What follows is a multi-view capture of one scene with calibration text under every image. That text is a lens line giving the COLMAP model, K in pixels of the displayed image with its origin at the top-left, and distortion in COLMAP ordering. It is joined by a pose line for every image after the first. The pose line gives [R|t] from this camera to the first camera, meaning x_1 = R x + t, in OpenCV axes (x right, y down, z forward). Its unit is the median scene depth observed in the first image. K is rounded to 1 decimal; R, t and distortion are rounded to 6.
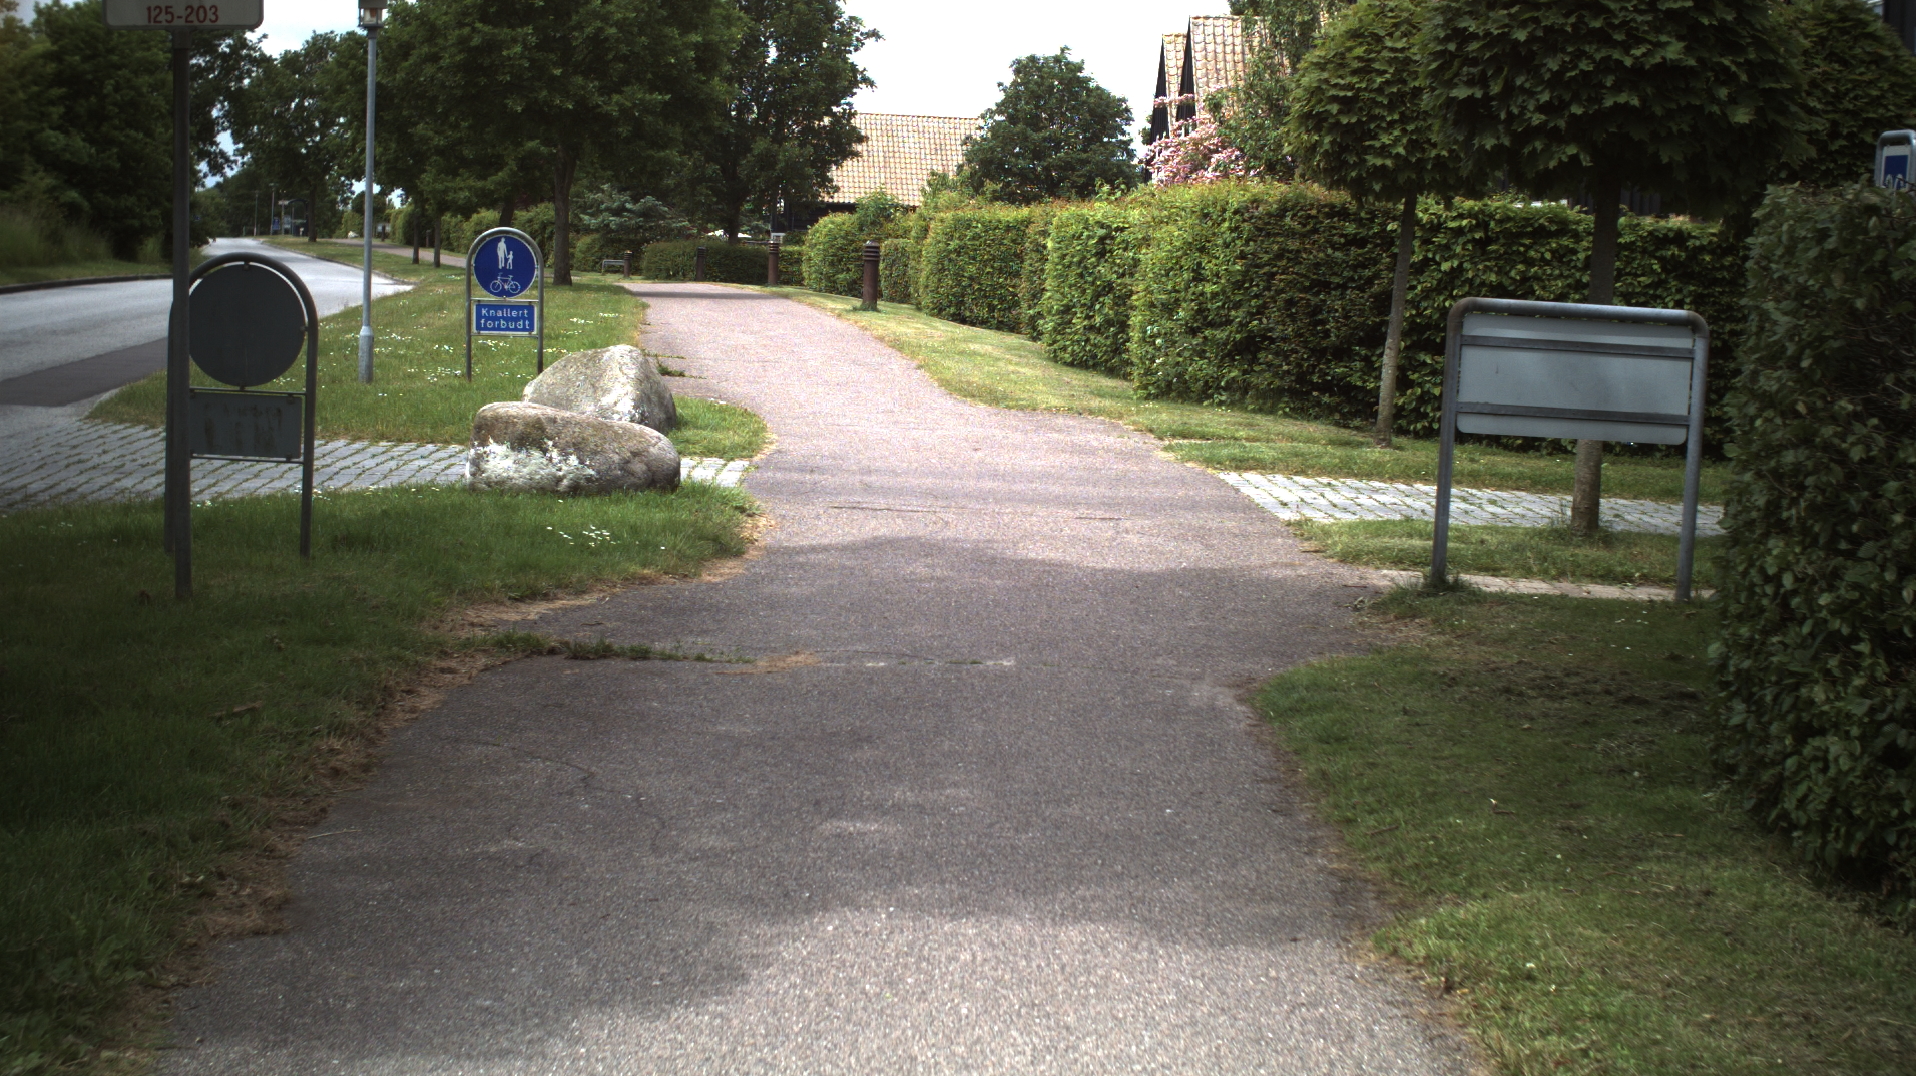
lens RADIAL K [[3360.0, 0, 958.0], [0, 3360.0, 538.0], [0, 0, 1]] dist [-0.315673, 0.522029]
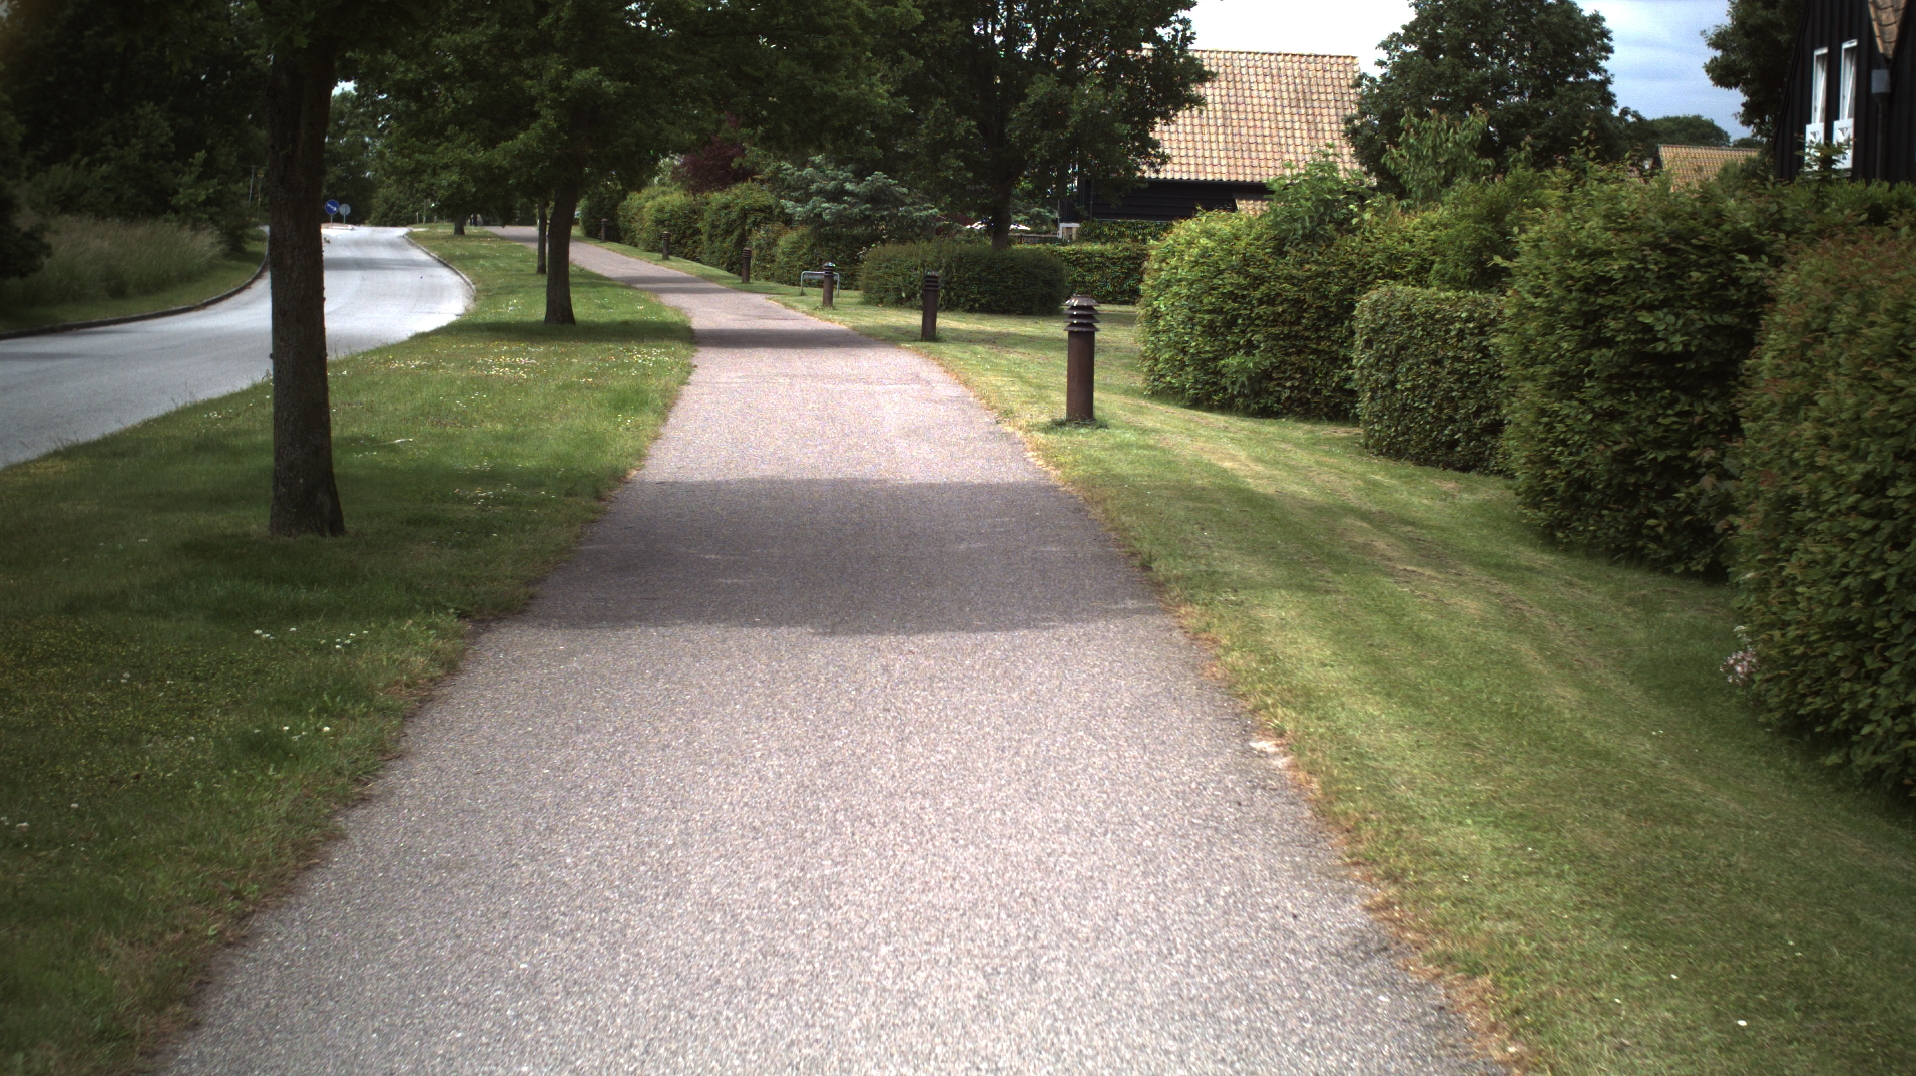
lens RADIAL K [[3360.0, 0, 958.0], [0, 3360.0, 538.0], [0, 0, 1]] dist [-0.315673, 0.522029]
pose [[0.996345, -0.004364, -0.085304, -0.068948], [0.005102, 0.999951, 0.008438, -0.121589], [0.085263, -0.008843, 0.996319, 1.170021]]
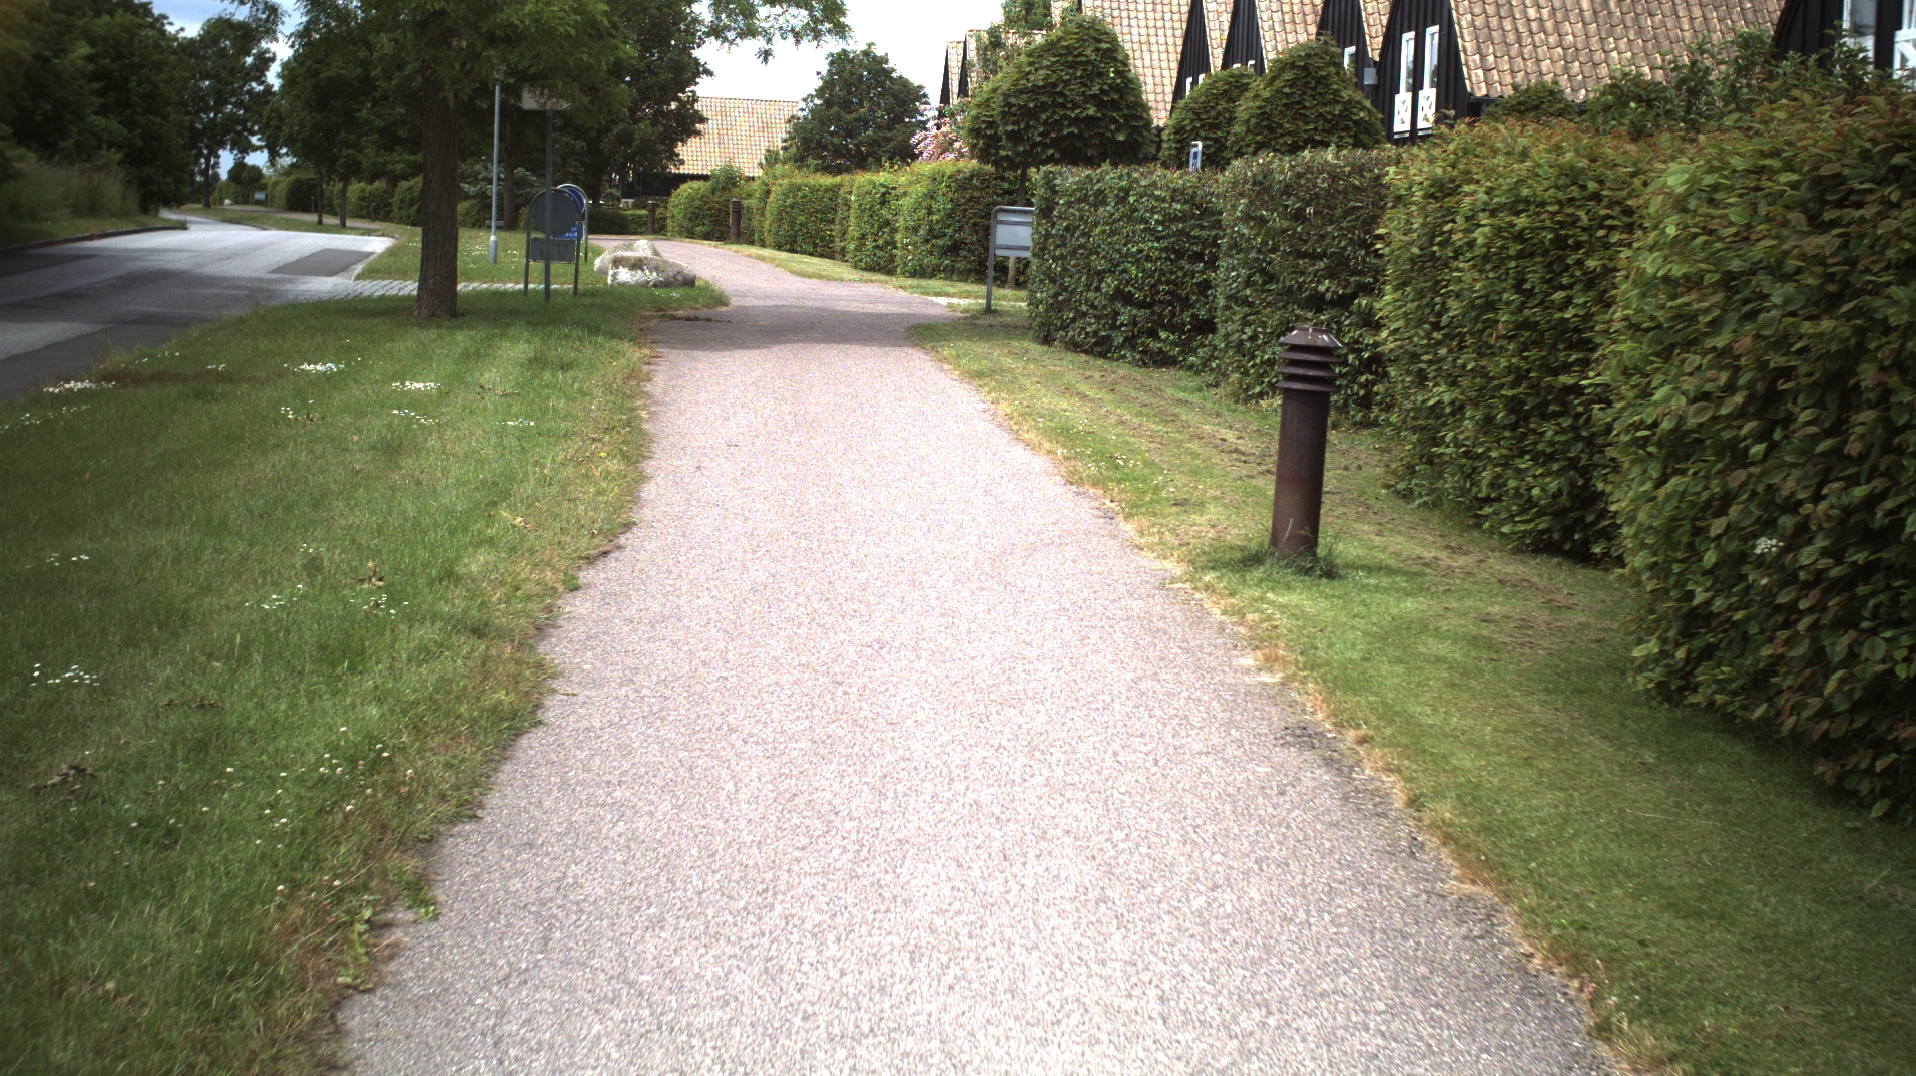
lens RADIAL K [[3360.0, 0, 958.0], [0, 3360.0, 538.0], [0, 0, 1]] dist [-0.315673, 0.522029]
pose [[0.998483, -0.001733, 0.055040, -0.011772], [0.001269, 0.999963, 0.008469, 0.066128], [-0.055052, -0.008386, 0.998448, -0.651545]]
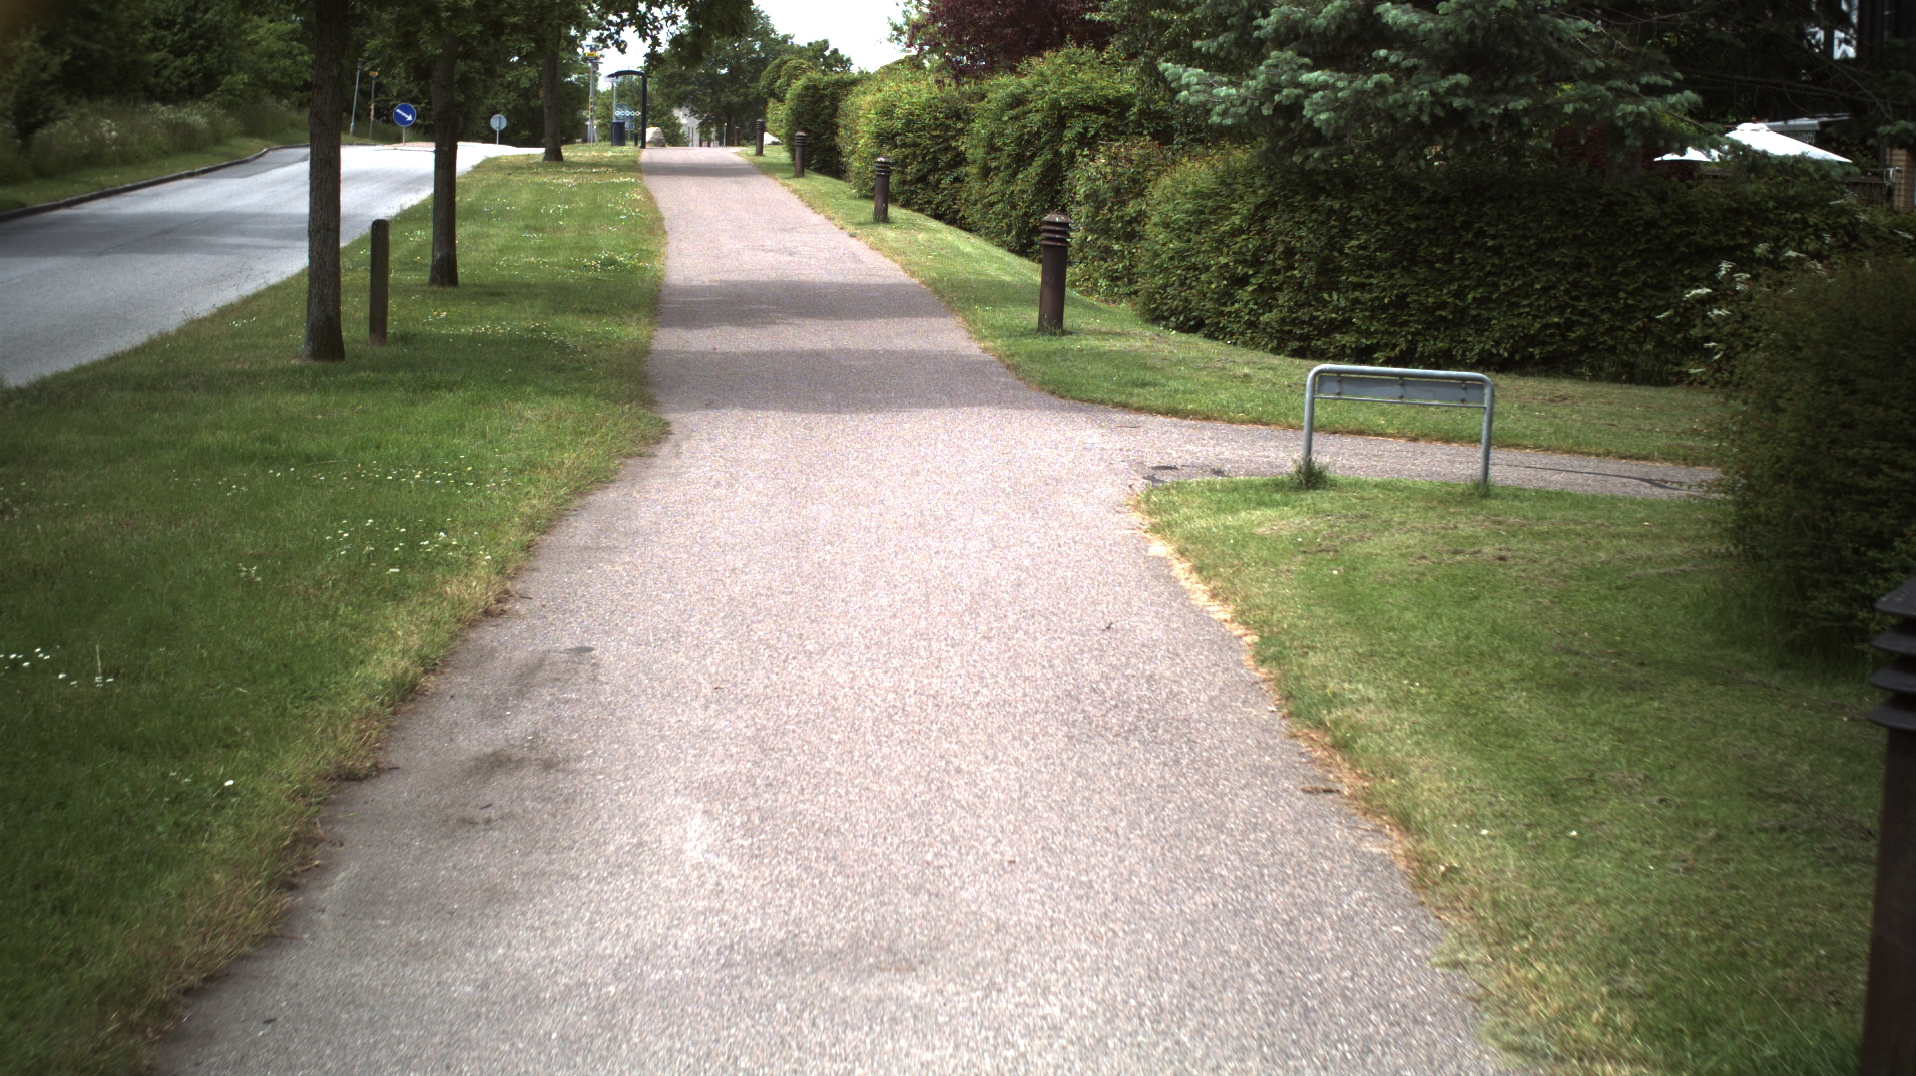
lens RADIAL K [[3360.0, 0, 958.0], [0, 3360.0, 538.0], [0, 0, 1]] dist [-0.315673, 0.522029]
pose [[0.983216, 0.009574, -0.182191, -0.314738], [-0.004013, 0.999515, 0.030868, -0.264375], [0.182399, -0.029619, 0.982778, 2.854402]]
